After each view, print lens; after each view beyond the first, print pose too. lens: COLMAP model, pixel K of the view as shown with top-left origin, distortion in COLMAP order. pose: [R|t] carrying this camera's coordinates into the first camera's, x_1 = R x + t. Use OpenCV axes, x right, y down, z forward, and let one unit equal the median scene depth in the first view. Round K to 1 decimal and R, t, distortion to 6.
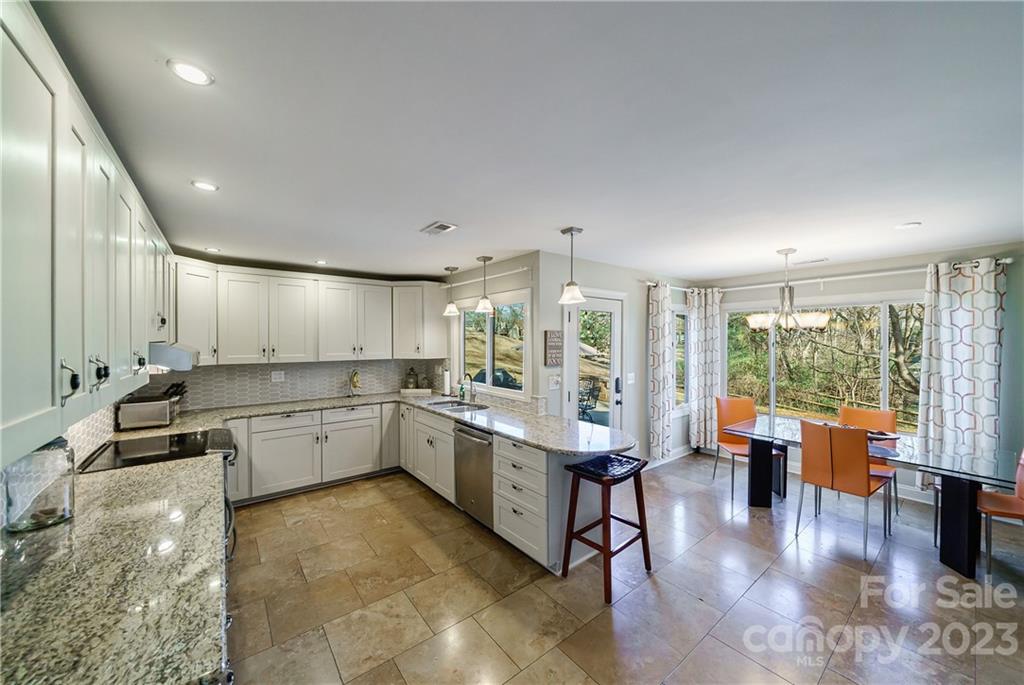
lens RADIAL K [[378.0, 0, 529.4], [0, 378.0, 343.8], [0, 0, 1]] dist [-0.000609, -0.000062]
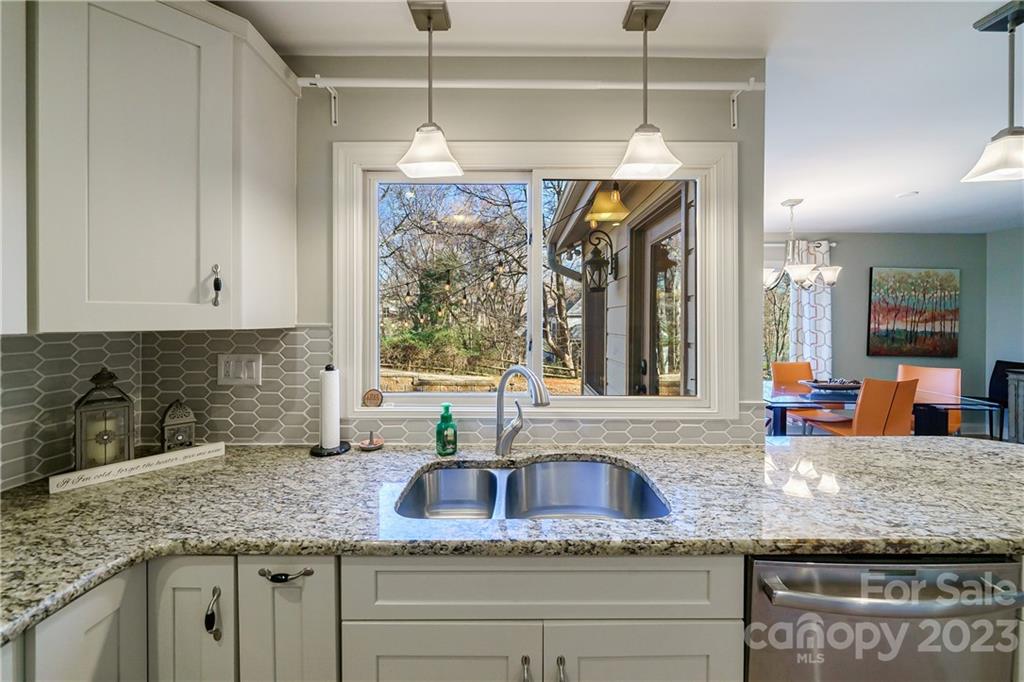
lens RADIAL K [[376.6, 0, 518.8], [0, 376.6, 320.4], [0, 0, 1]] dist [-0.003545, -0.000044]
pose [[0.634000, -0.002634, 0.773328, -0.352259], [0.005970, 0.999981, -0.001488, 0.034722], [-0.773310, 0.005560, 0.634004, 0.697996]]
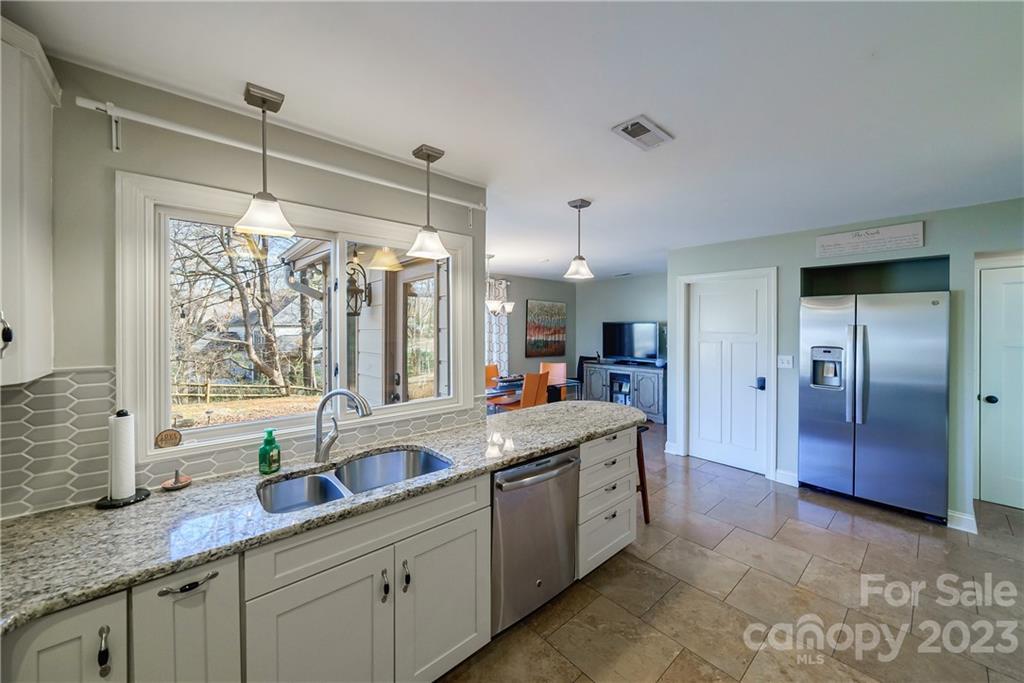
lens RADIAL K [[372.2, 0, 507.6], [0, 372.2, 326.8], [0, 0, 1]] dist [-0.001067, -0.000118]
pose [[-0.022329, 0.001420, 0.999750, -0.500625], [0.009625, 0.999953, -0.001205, 0.009442], [-0.999704, 0.009595, -0.022341, 0.719793]]
